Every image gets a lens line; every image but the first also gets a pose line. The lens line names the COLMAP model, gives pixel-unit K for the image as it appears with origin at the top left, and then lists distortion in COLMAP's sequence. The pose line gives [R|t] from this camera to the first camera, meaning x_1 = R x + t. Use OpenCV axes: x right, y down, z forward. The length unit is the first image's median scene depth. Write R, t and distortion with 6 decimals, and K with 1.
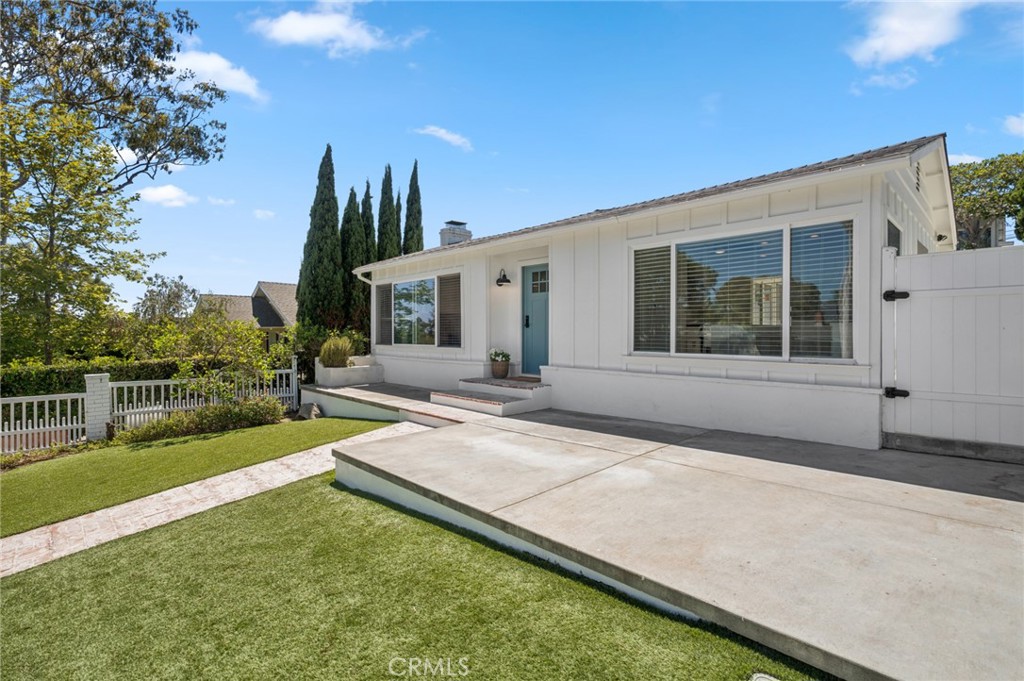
lens RADIAL K [[477.9, 0, 512.7], [0, 477.9, 334.1], [0, 0, 1]] dist [0.002398, 0.000286]
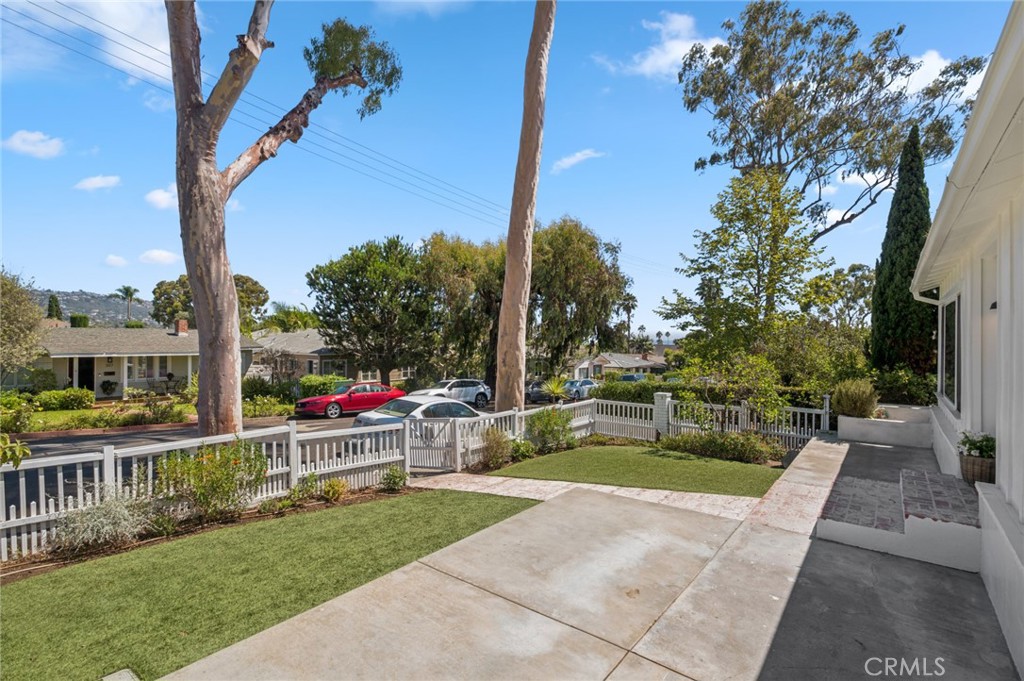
lens RADIAL K [[477.9, 0, 512.7], [0, 477.9, 334.1], [0, 0, 1]] dist [0.002398, 0.000286]
pose [[0.122350, -0.005612, -0.992471, 0.475462], [-0.011265, 0.999912, -0.007043, -0.075154], [0.992423, 0.012042, 0.122276, 0.443335]]
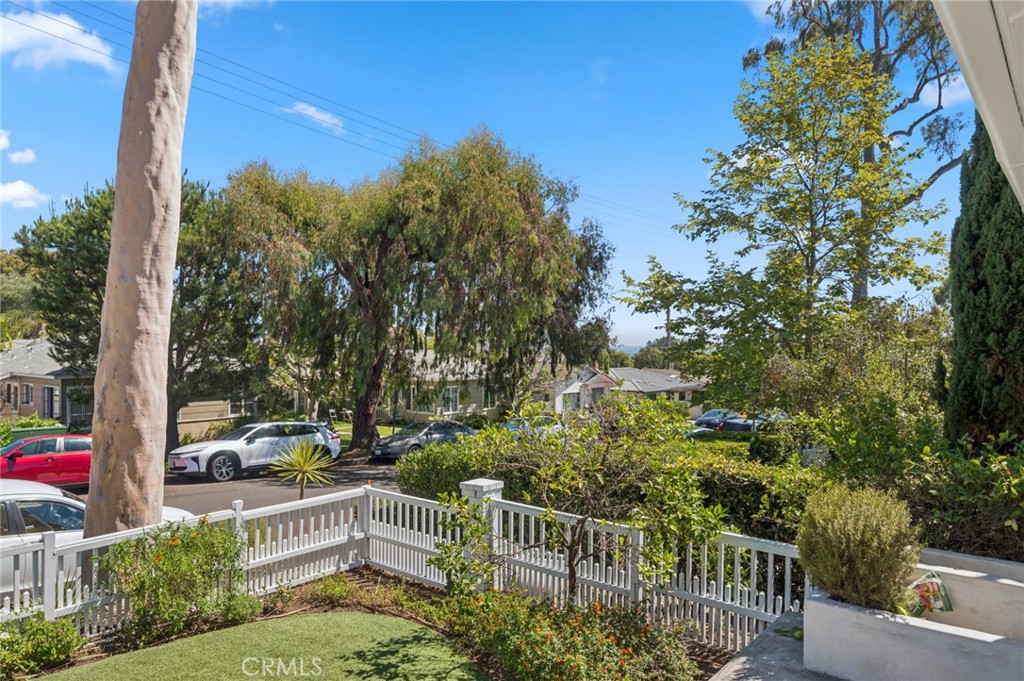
lens RADIAL K [[704.0, 0, 512.0], [0, 704.0, 340.5], [0, 0, 1]] dist [-0.010361, -0.002516]
pose [[0.109572, -0.002376, -0.993976, -0.005847], [-0.007583, 0.999966, -0.003226, -0.093012], [0.993950, 0.007890, 0.109550, 1.021702]]
